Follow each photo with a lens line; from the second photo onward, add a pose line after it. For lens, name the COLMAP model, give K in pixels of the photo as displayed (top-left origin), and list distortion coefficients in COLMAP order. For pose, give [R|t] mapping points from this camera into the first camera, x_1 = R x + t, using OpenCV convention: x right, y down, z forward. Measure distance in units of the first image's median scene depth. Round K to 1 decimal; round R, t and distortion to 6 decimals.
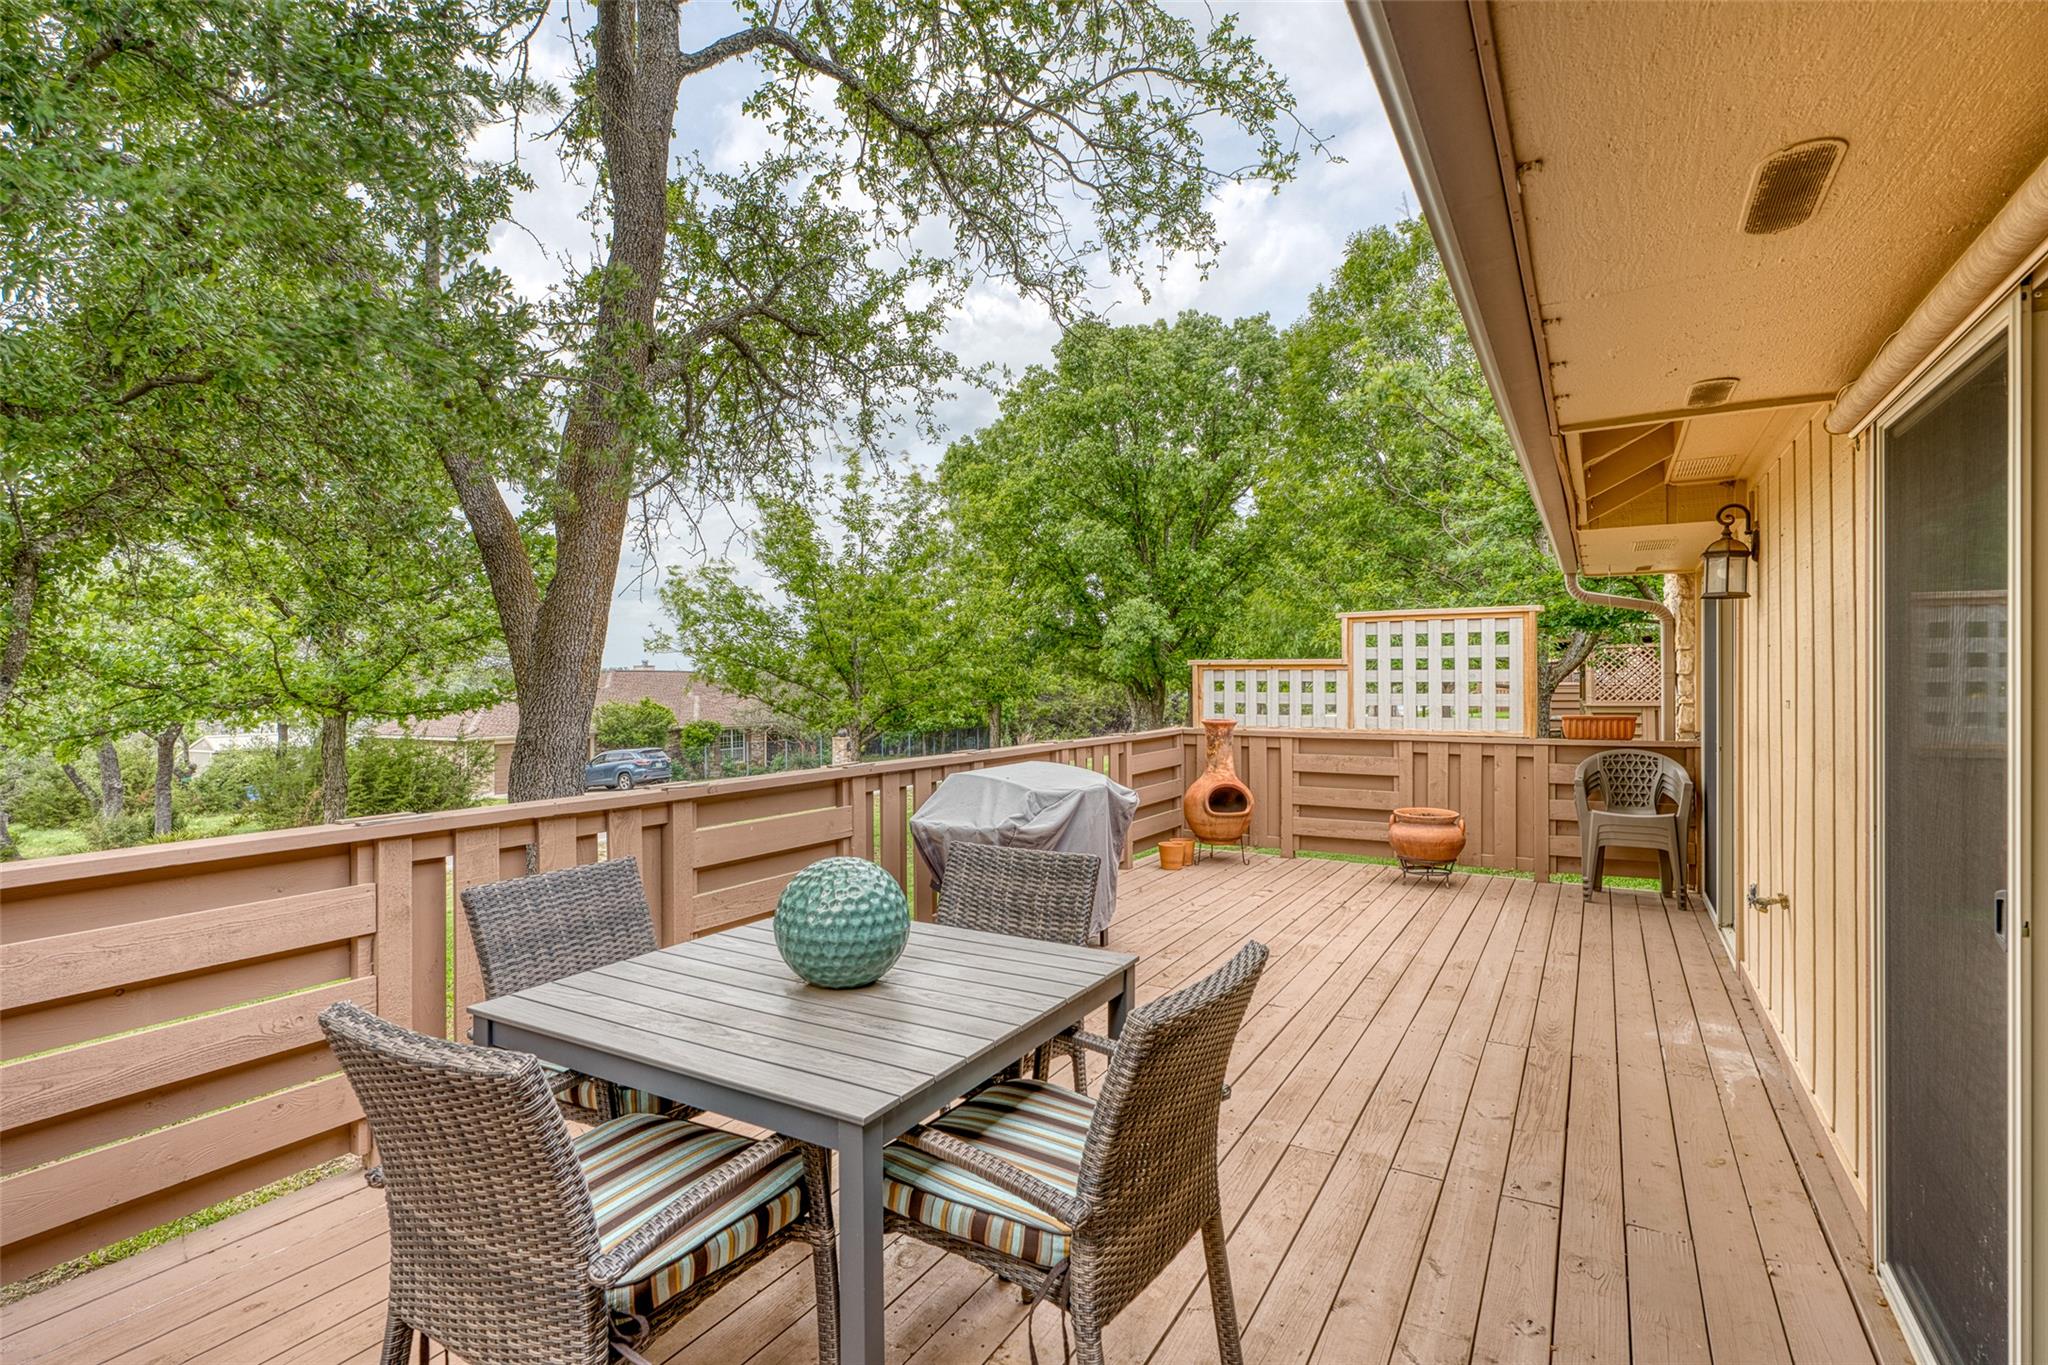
lens RADIAL K [[1006.2, 0, 1038.9], [0, 1006.2, 675.0], [0, 0, 1]] dist [0.000534, -0.007432]
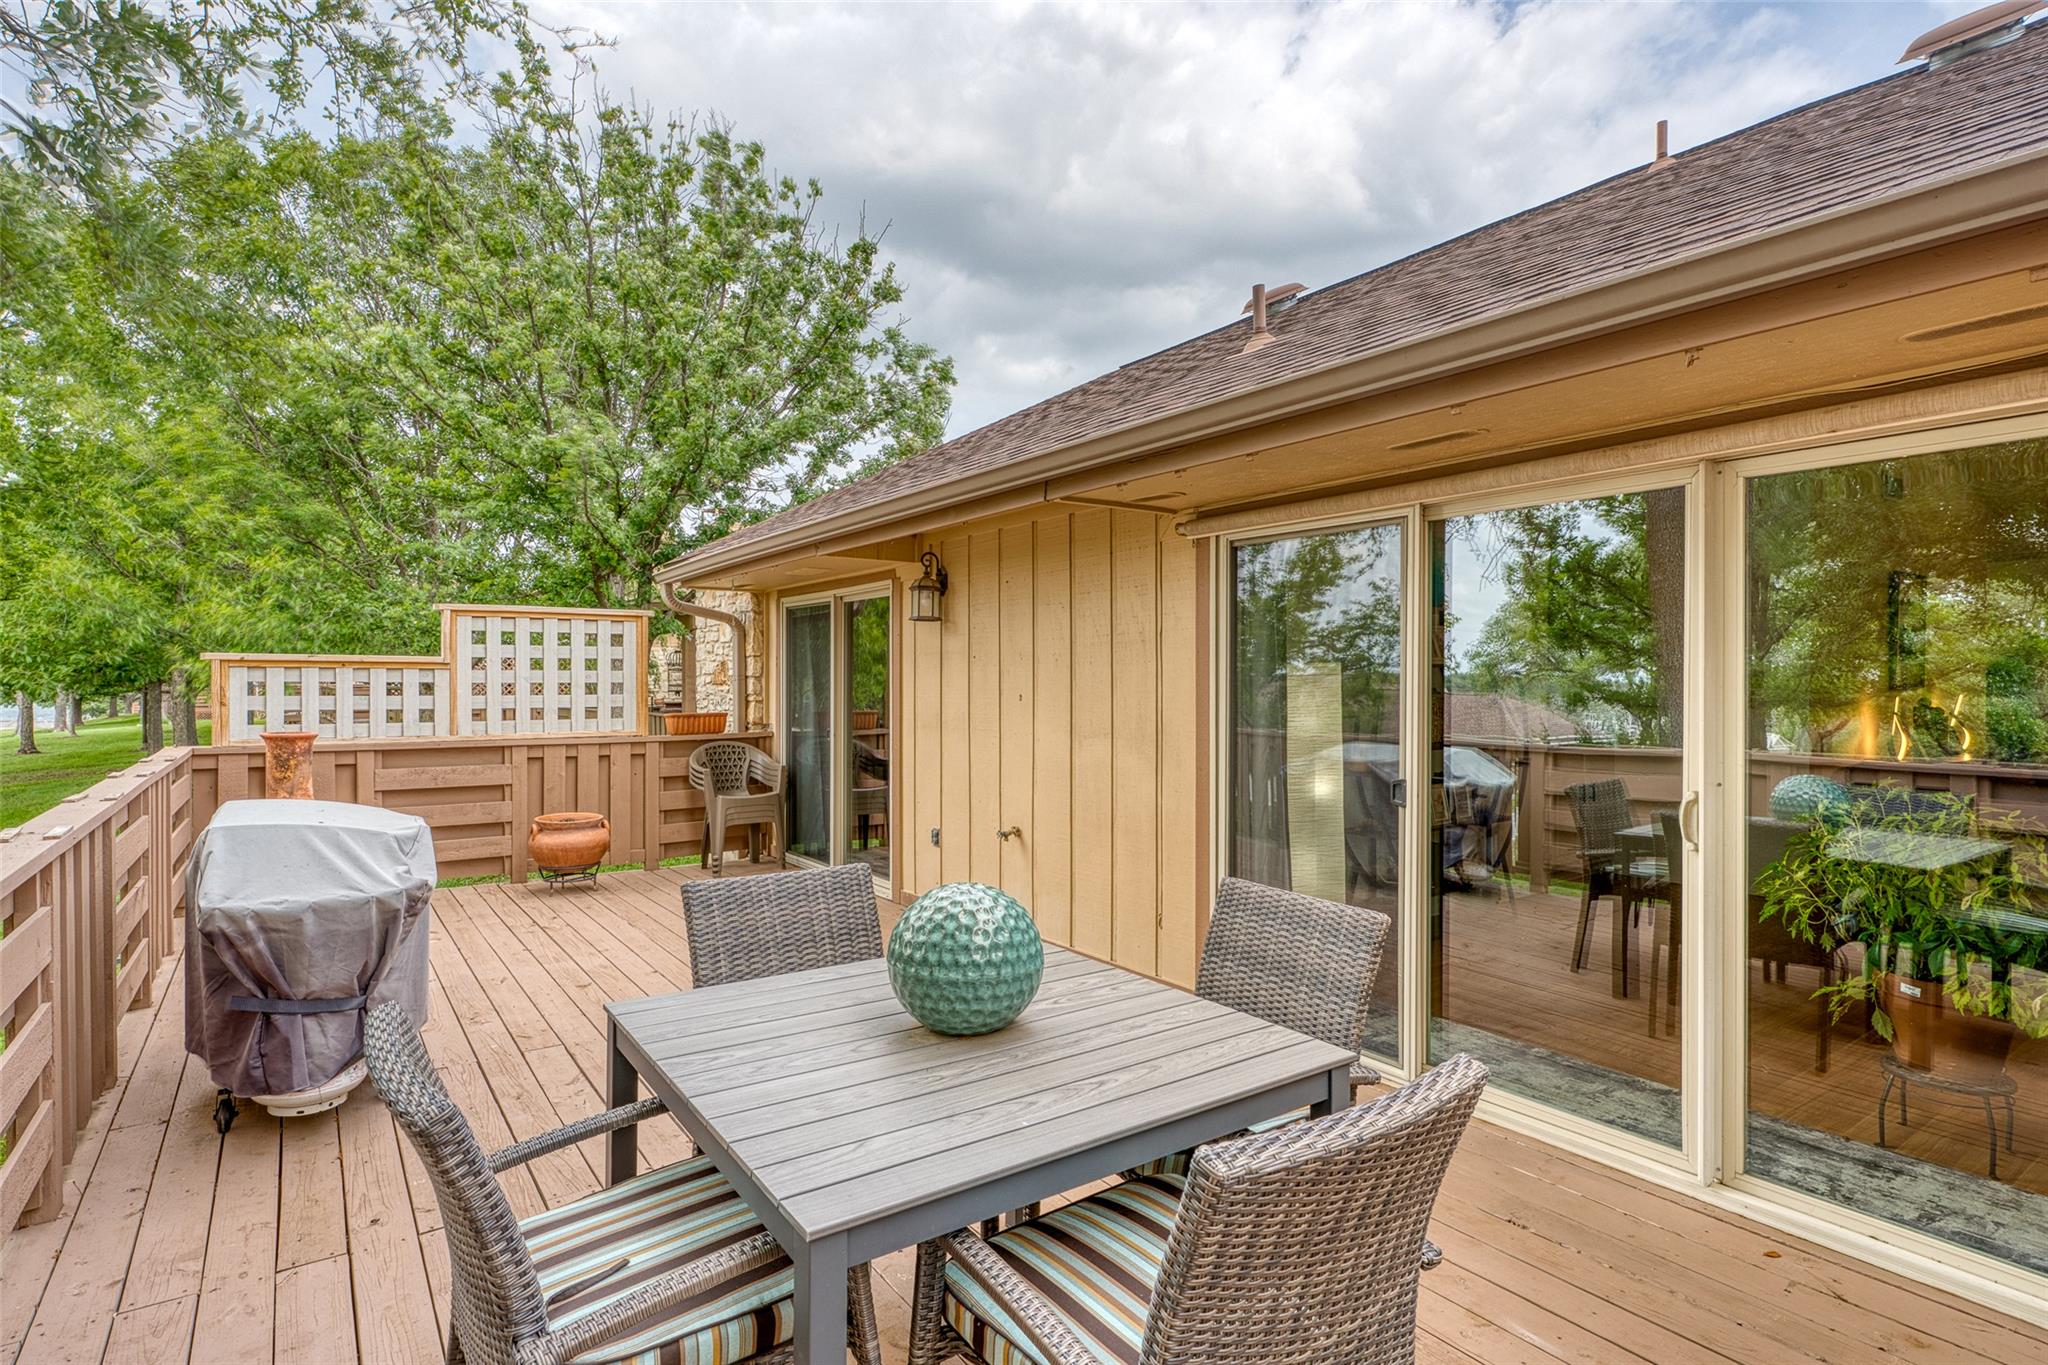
lens RADIAL K [[1006.2, 0, 1038.9], [0, 1006.2, 675.0], [0, 0, 1]] dist [0.000534, -0.007432]
pose [[0.418210, 0.007330, 0.908321, -0.288511], [-0.005653, 0.999969, -0.005467, 0.001957], [-0.908333, -0.002848, 0.418238, 0.175230]]
